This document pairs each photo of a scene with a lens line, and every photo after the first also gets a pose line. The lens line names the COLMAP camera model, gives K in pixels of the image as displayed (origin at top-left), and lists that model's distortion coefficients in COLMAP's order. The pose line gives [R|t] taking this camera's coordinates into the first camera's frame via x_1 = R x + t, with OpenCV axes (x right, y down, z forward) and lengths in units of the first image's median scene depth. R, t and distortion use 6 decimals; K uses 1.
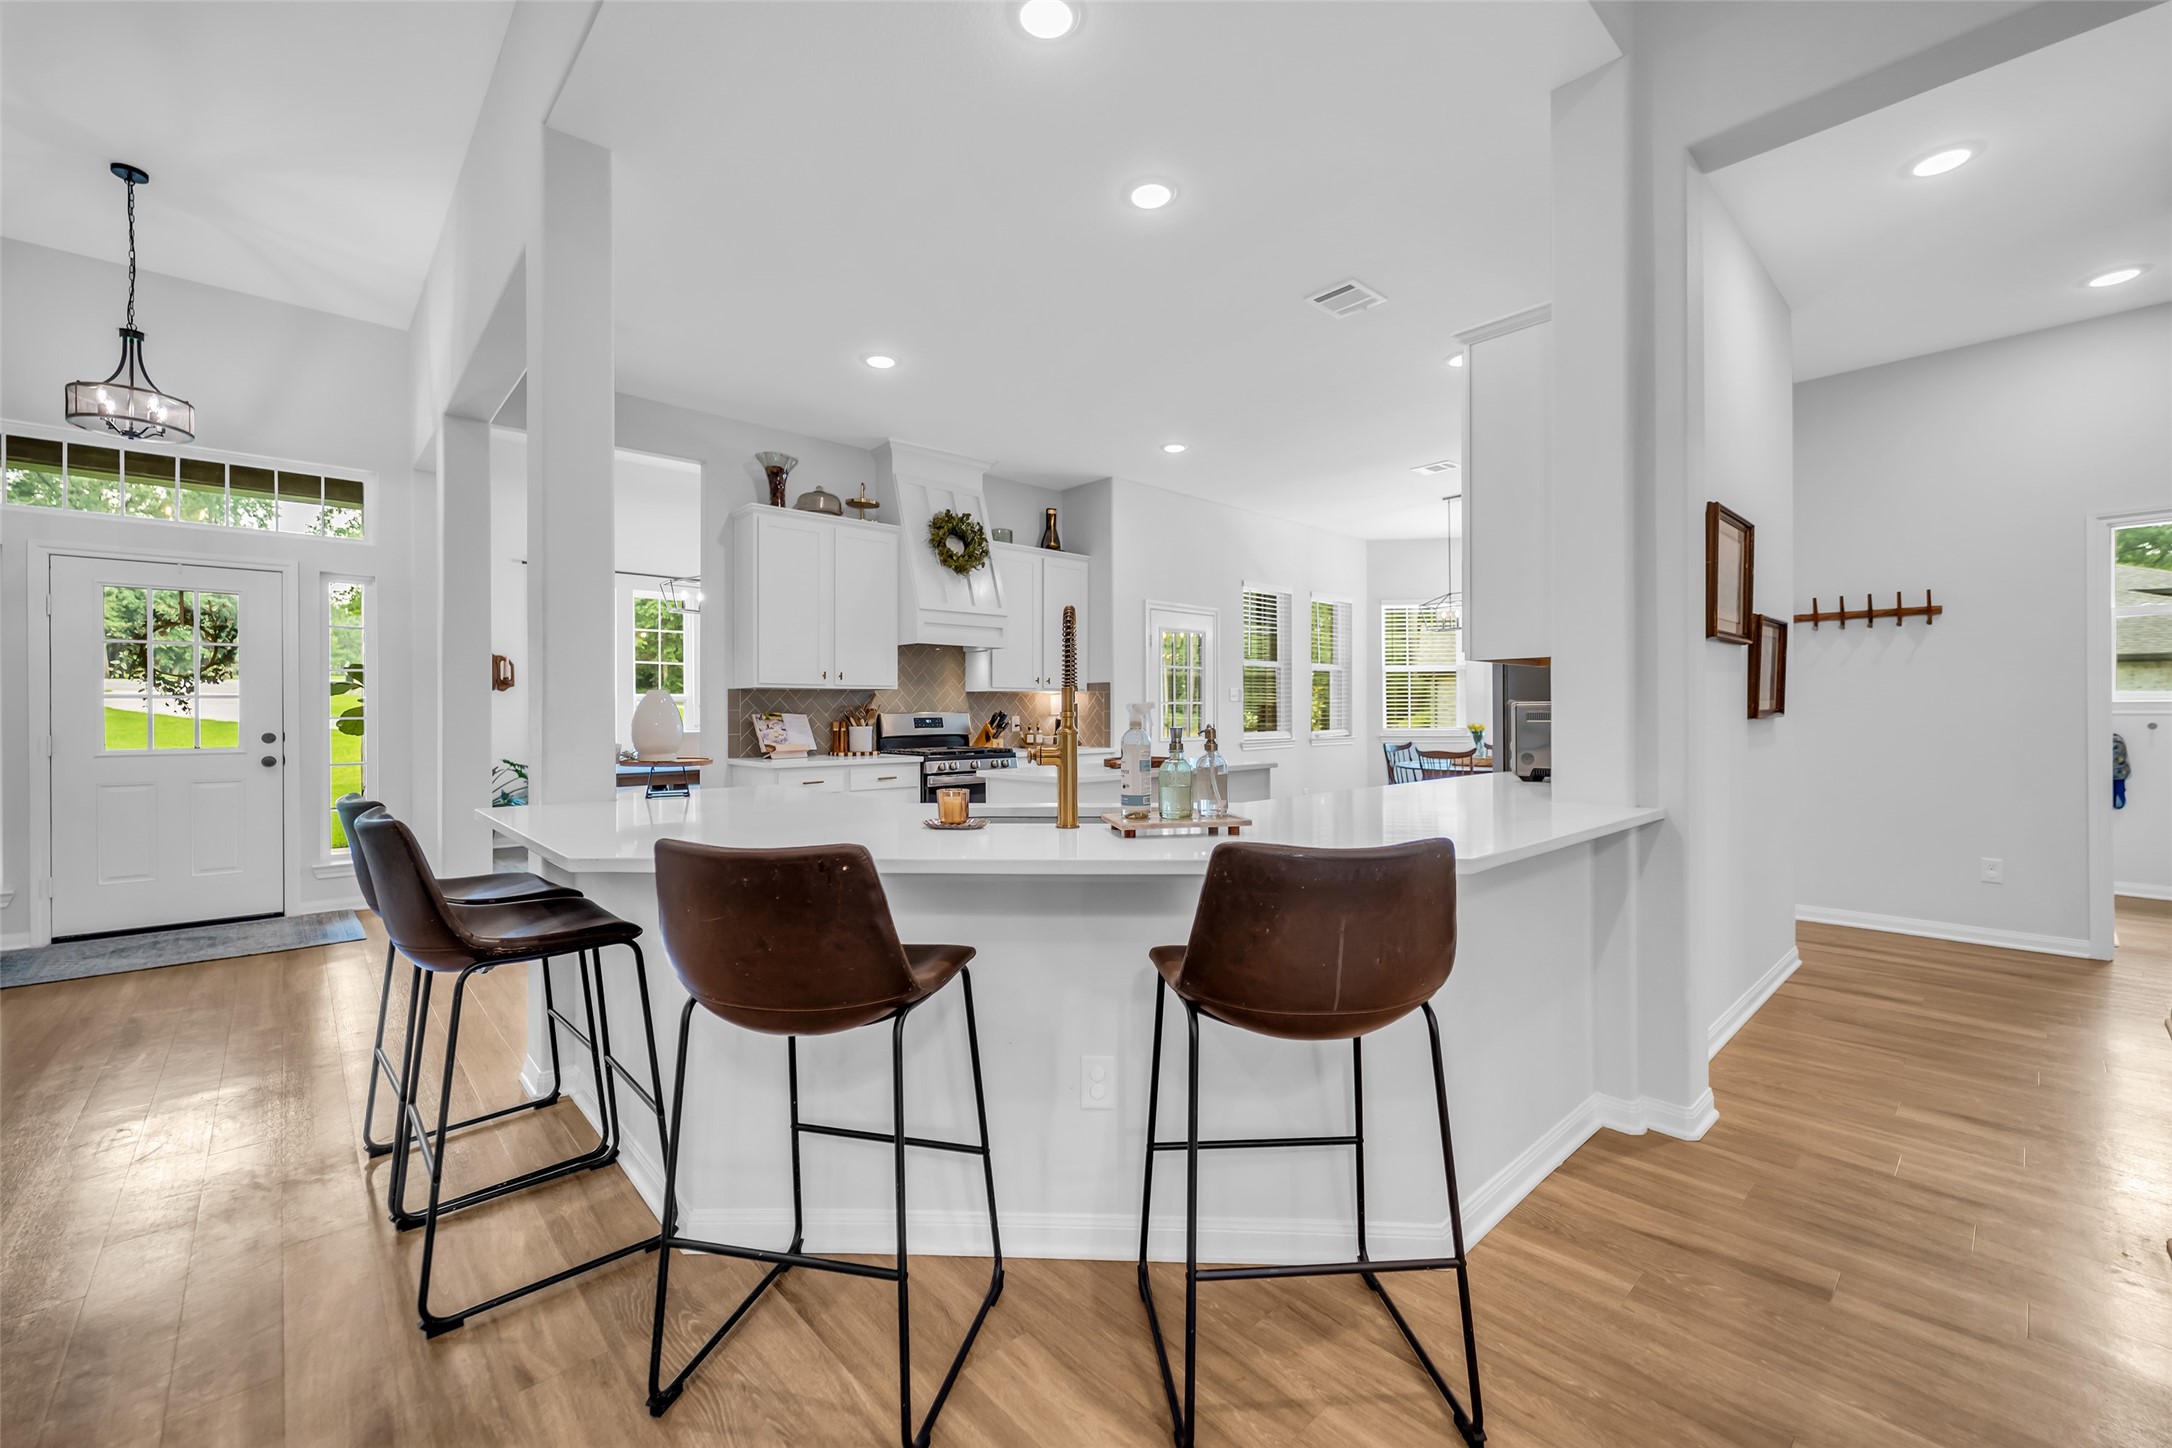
lens RADIAL K [[878.1, 0, 1086.2], [0, 878.1, 715.1], [0, 0, 1]] dist [0.002065, -0.001144]
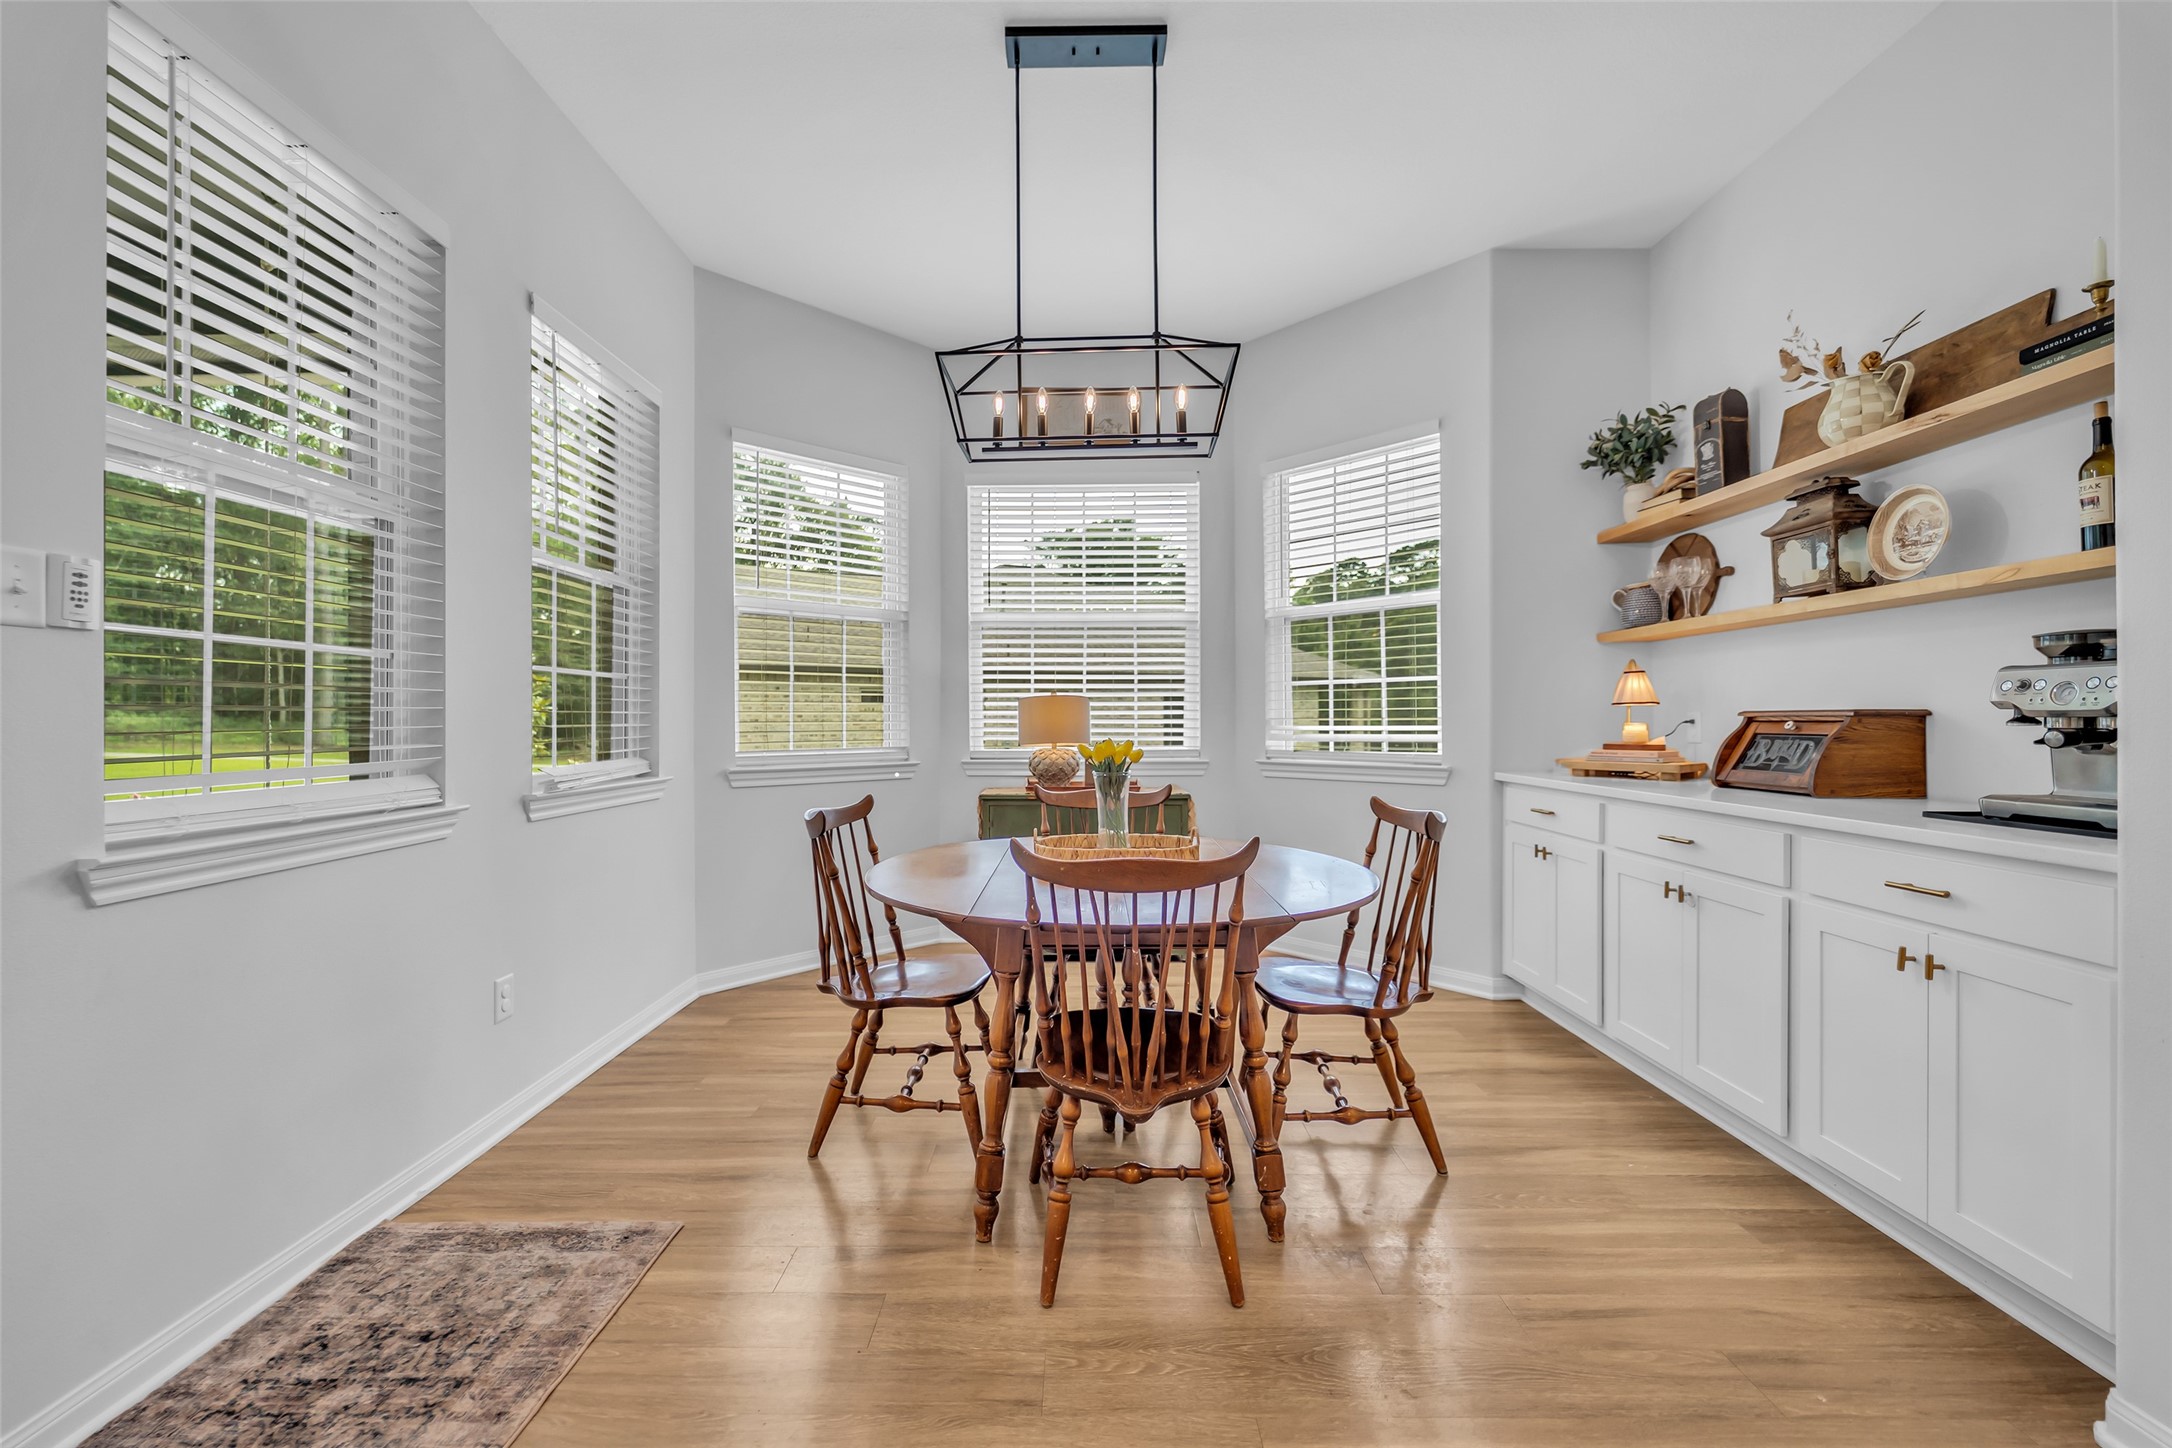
lens RADIAL K [[878.1, 0, 1086.1], [0, 878.1, 723.0], [0, 0, 1]] dist [0.002065, -0.001144]
pose [[0.680976, 0.008560, 0.732256, 0.175046], [-0.004090, 0.999961, -0.007886, 0.004661], [-0.732295, 0.002375, 0.680984, 0.690990]]
